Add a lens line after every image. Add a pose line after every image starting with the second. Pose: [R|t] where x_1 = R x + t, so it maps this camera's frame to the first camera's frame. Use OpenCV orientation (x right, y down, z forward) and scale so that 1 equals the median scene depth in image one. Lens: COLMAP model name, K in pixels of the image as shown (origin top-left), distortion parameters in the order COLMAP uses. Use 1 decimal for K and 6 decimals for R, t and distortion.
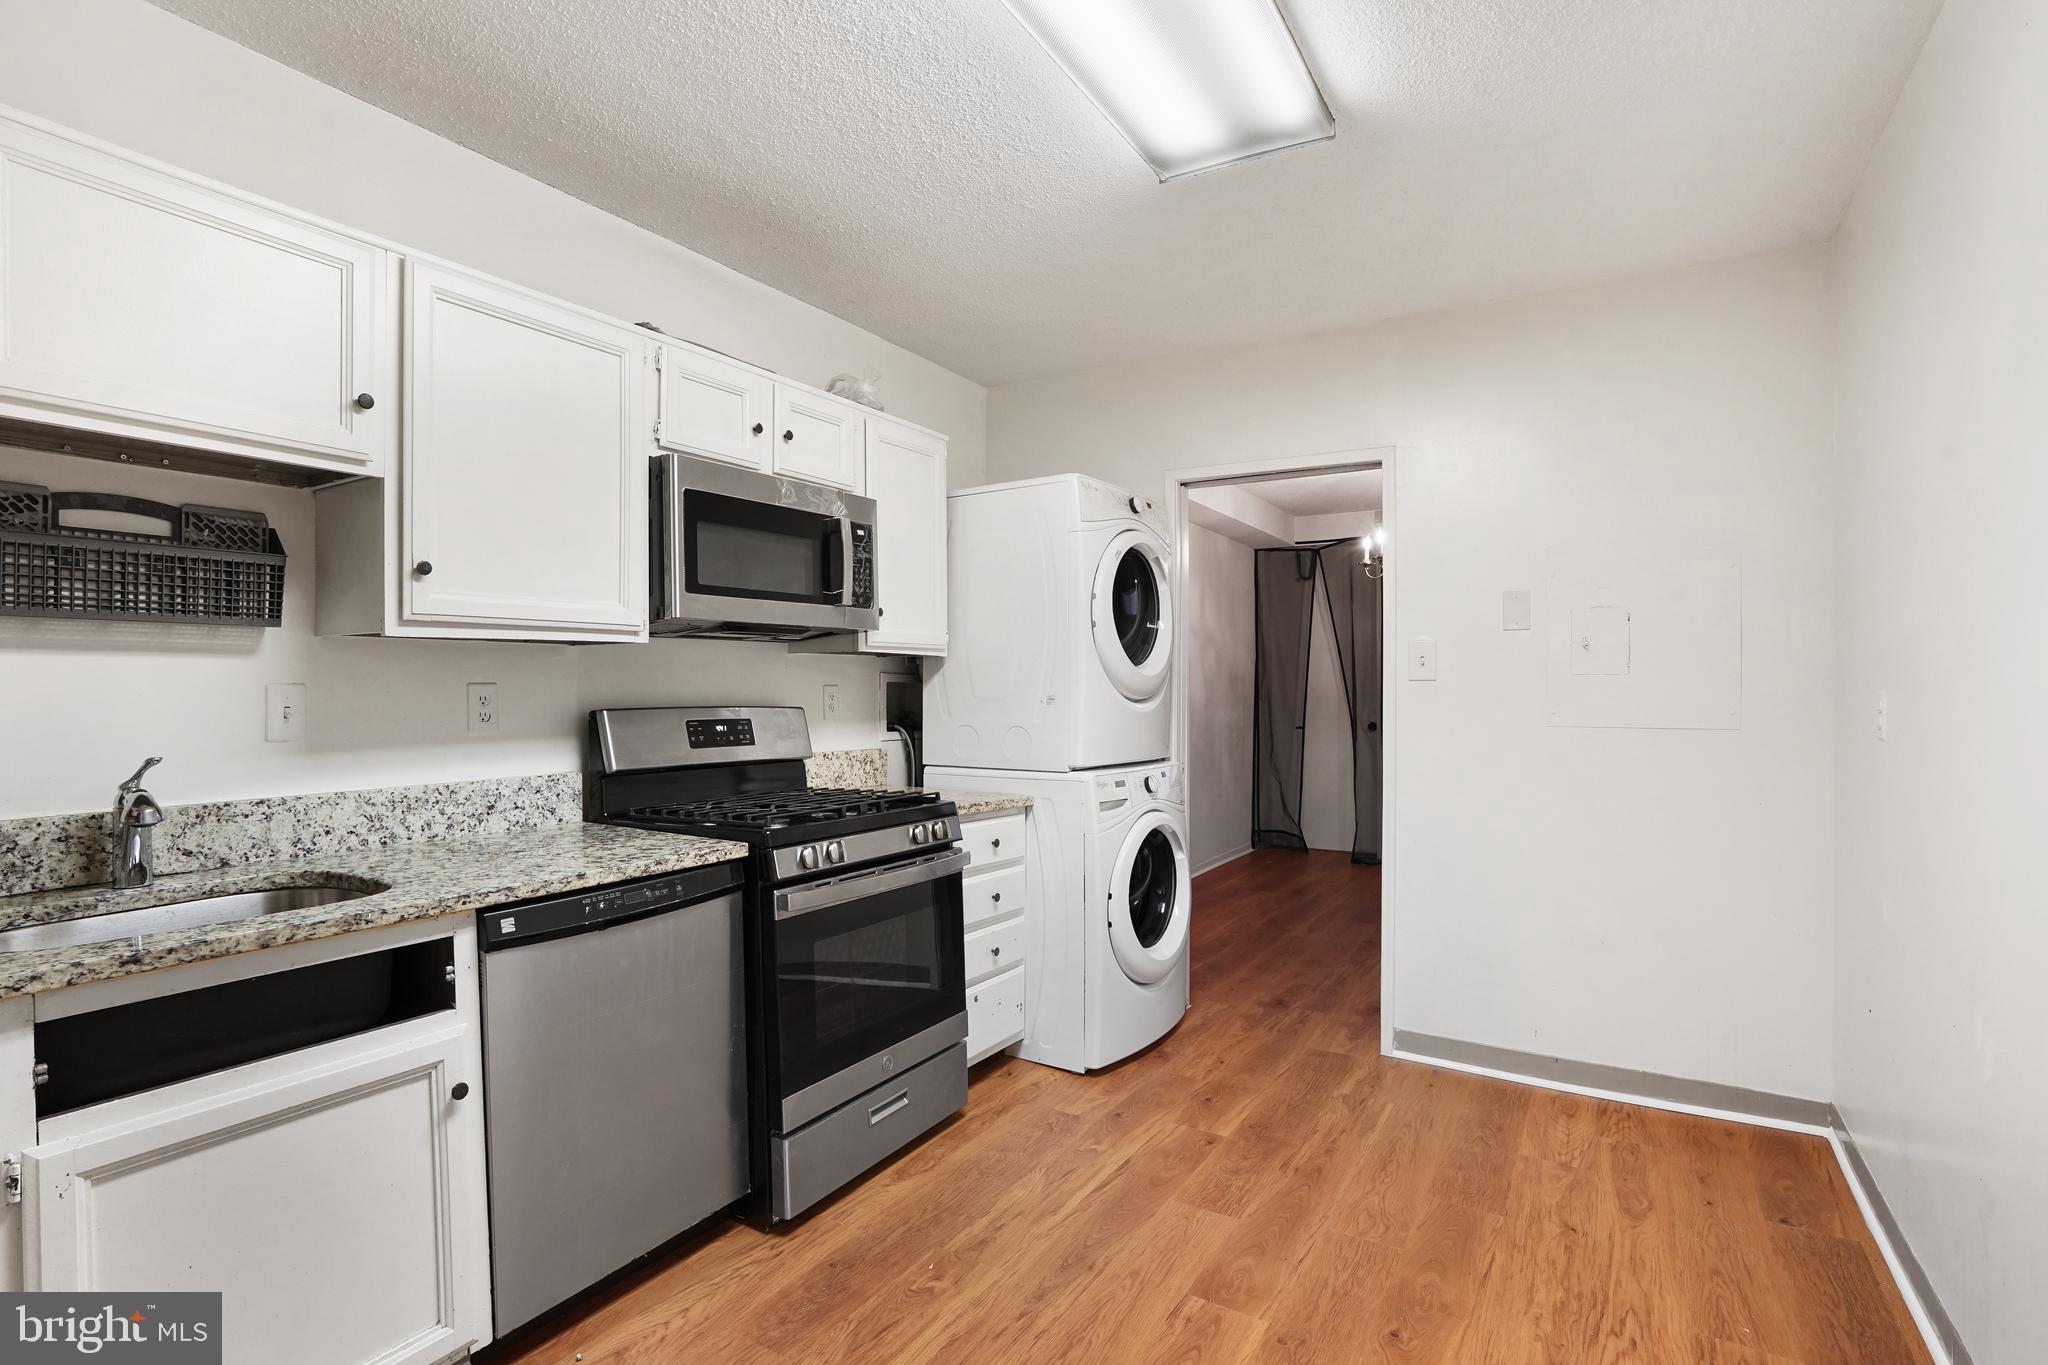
lens RADIAL K [[977.0, 0, 1026.6], [0, 977.0, 694.1], [0, 0, 1]] dist [-0.064844, 0.033967]
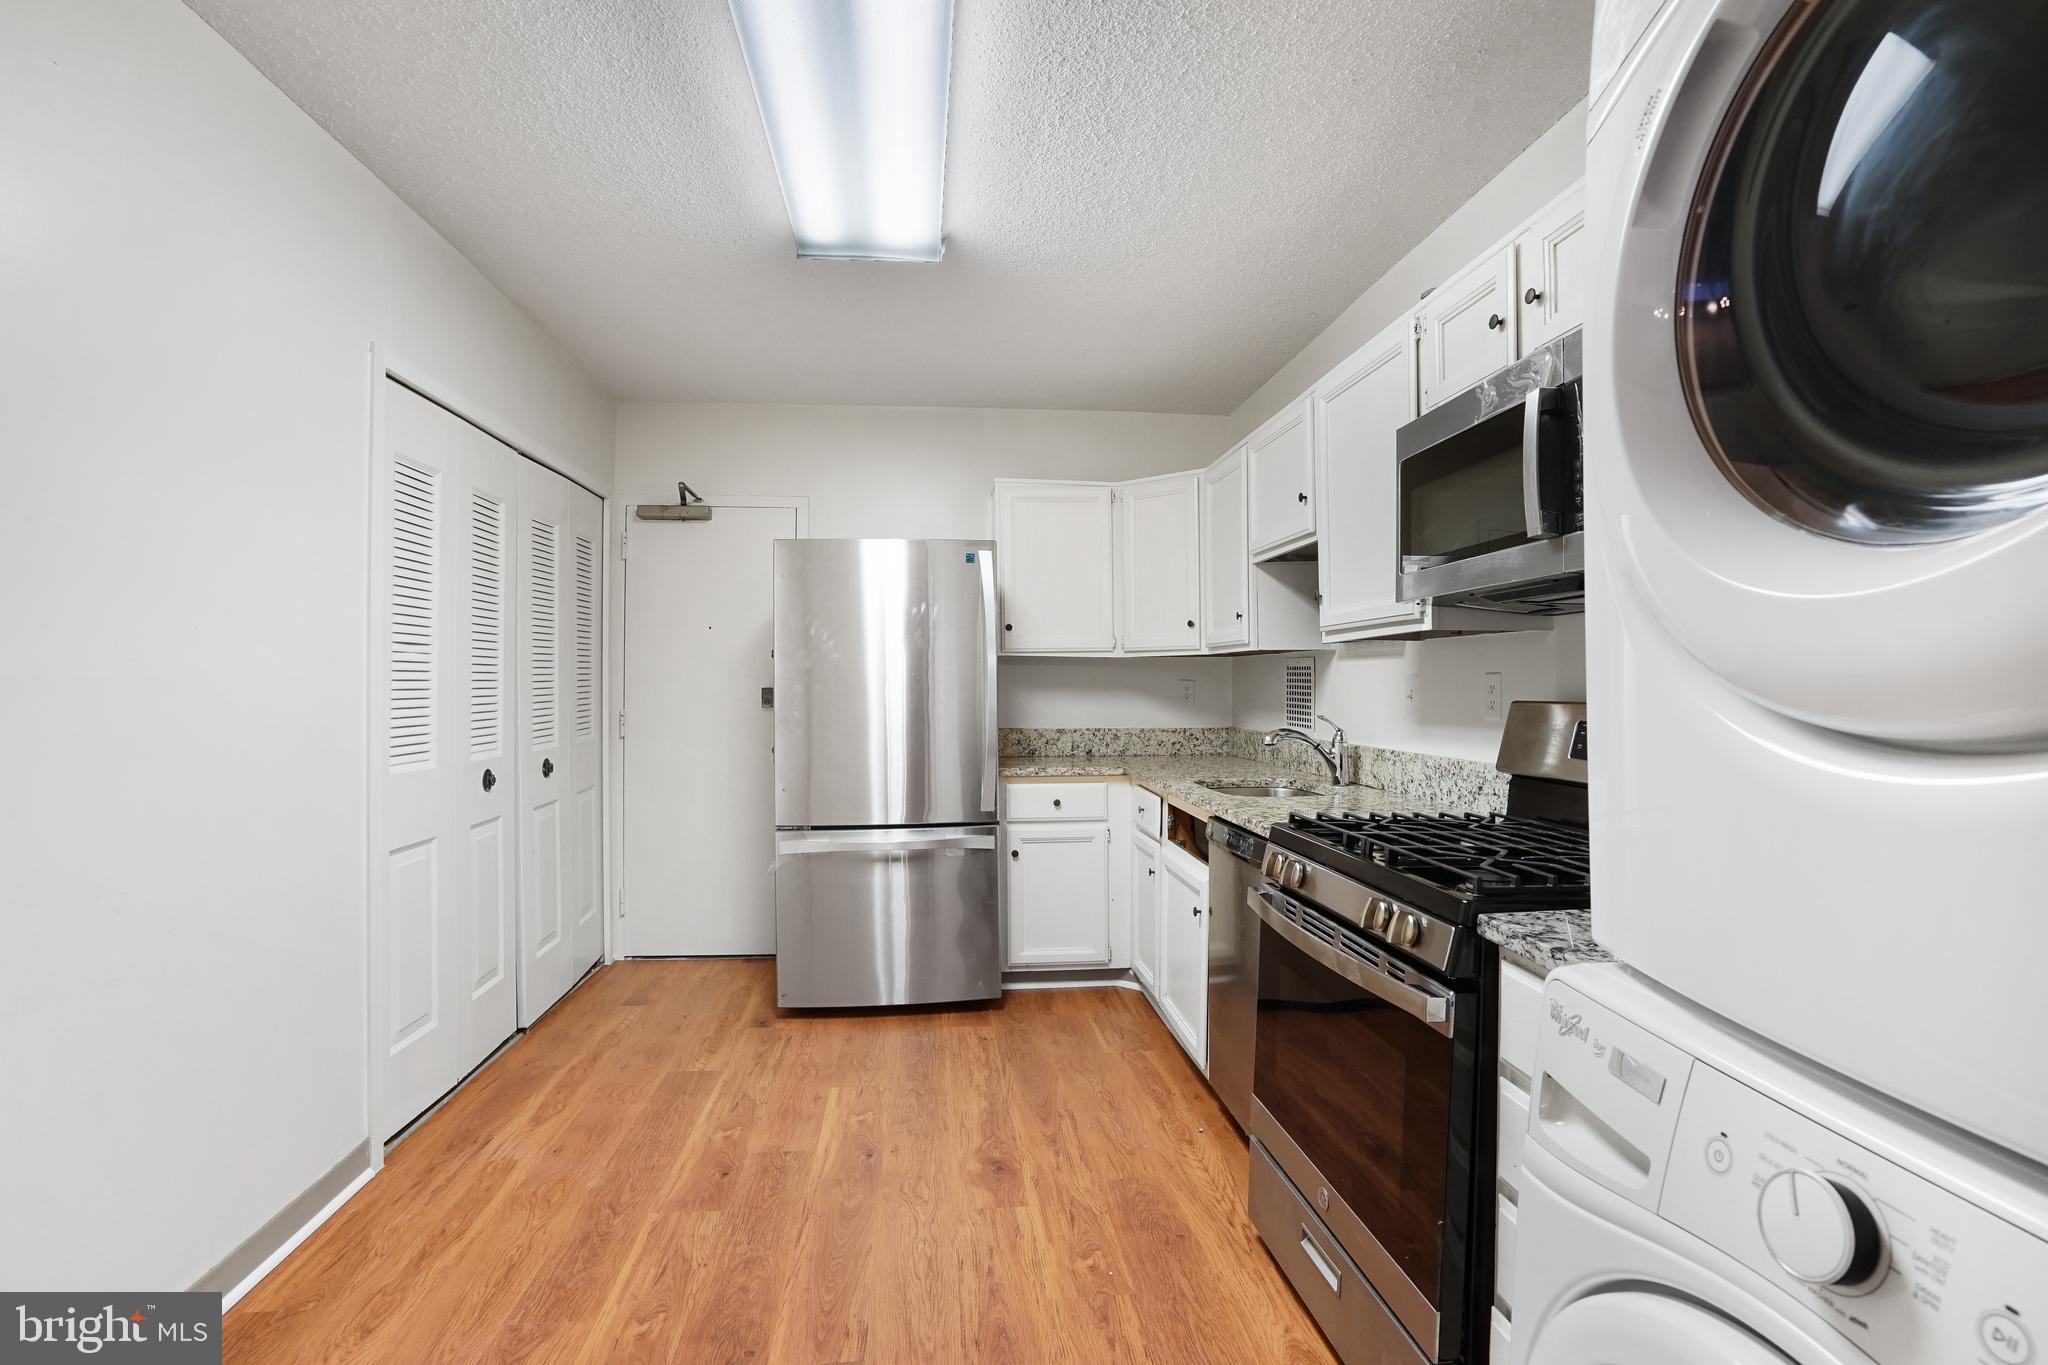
lens RADIAL K [[979.2, 0, 1008.9], [0, 979.2, 680.7], [0, 0, 1]] dist [-0.059080, 0.035303]
pose [[-0.805195, 0.002585, -0.593005, 0.545764], [-0.000780, 0.999985, 0.005418, -0.008563], [0.593010, 0.004826, -0.805181, 1.675258]]
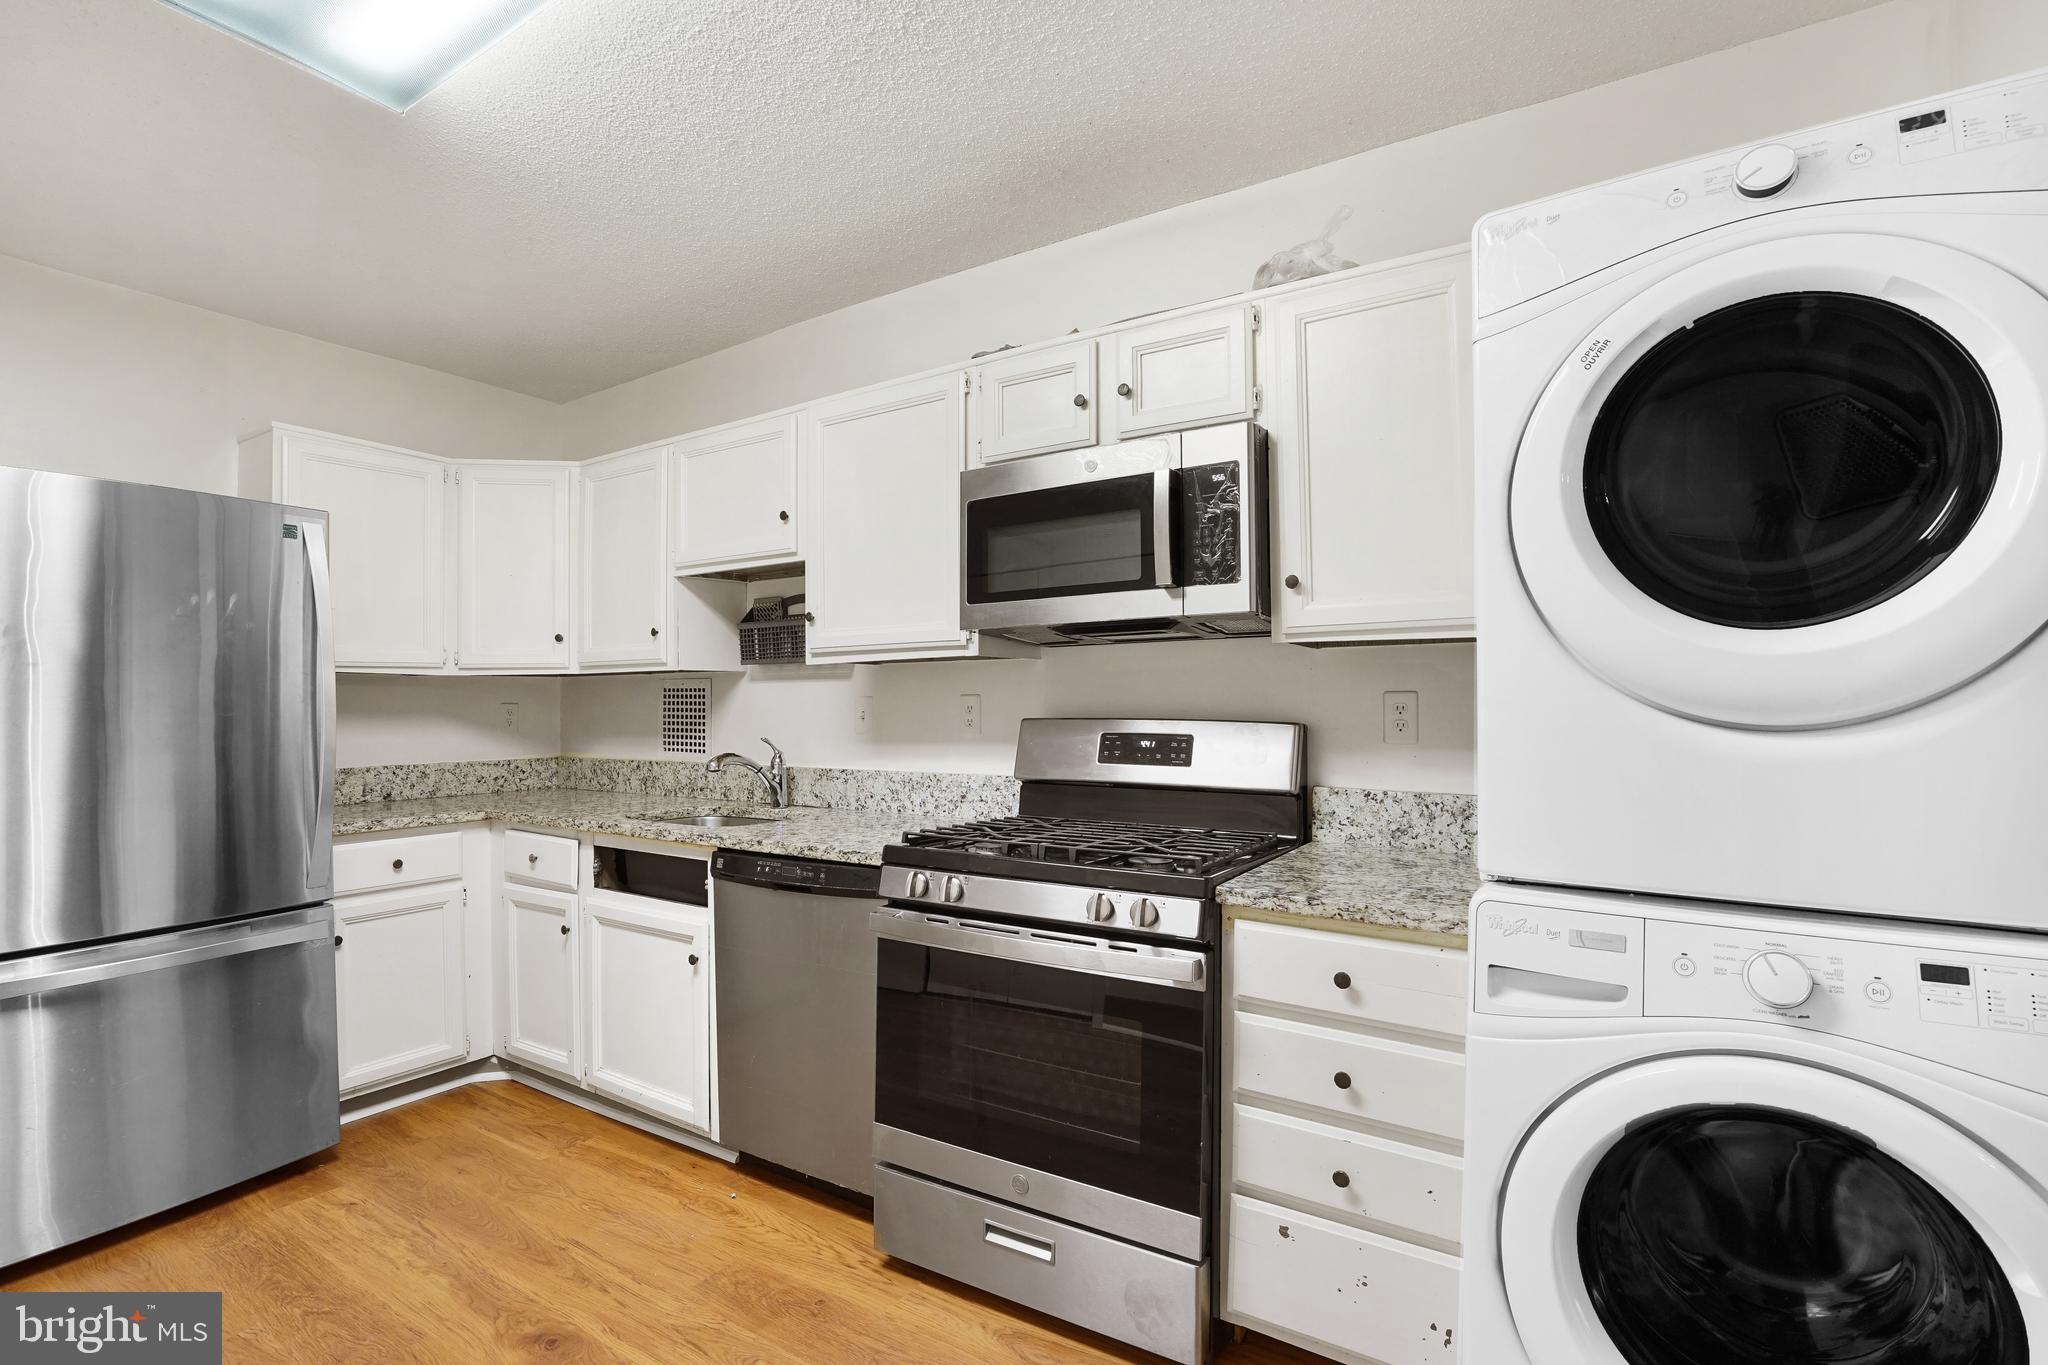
lens RADIAL K [[977.0, 0, 1026.6], [0, 977.0, 694.1], [0, 0, 1]] dist [-0.064844, 0.033967]
pose [[-0.025131, -0.006877, -0.999661, 0.729020], [-0.000189, 0.999976, -0.006874, -0.003987], [0.999684, 0.000016, -0.025131, 1.195439]]
